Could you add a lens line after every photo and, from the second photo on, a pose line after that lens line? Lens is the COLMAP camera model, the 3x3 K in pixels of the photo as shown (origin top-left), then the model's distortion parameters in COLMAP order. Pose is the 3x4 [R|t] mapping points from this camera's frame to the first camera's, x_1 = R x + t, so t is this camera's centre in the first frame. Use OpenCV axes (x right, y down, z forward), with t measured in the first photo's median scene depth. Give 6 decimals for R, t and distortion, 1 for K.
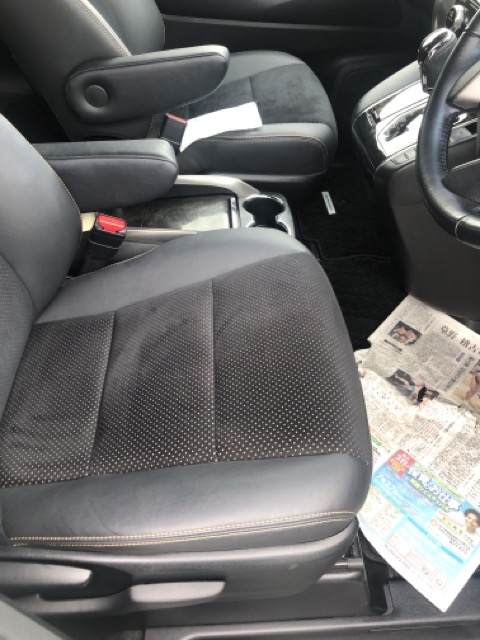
lens RADIAL K [[541.8, 0, 240.1], [0, 541.8, 316.7], [0, 0, 1]] dist [0.029261, -0.031927]
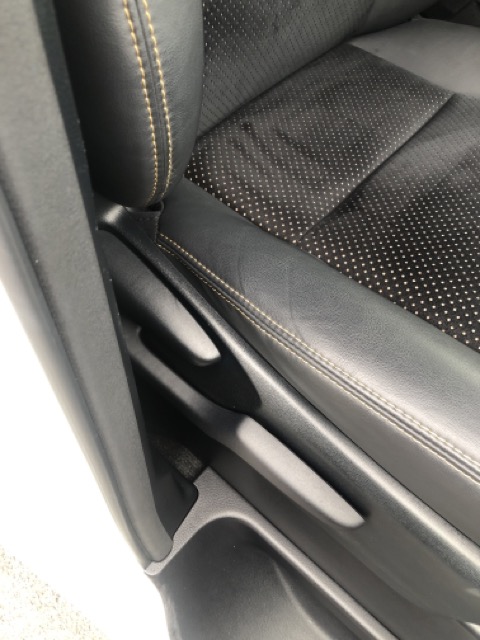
lens RADIAL K [[541.8, 0, 238.5], [0, 541.8, 321.1], [0, 0, 1]] dist [0.029261, -0.031927]
pose [[0.723593, 0.660438, -0.200587, -0.135737], [-0.607956, 0.747435, 0.267825, 0.220184], [0.326808, -0.071848, 0.942356, 0.361898]]
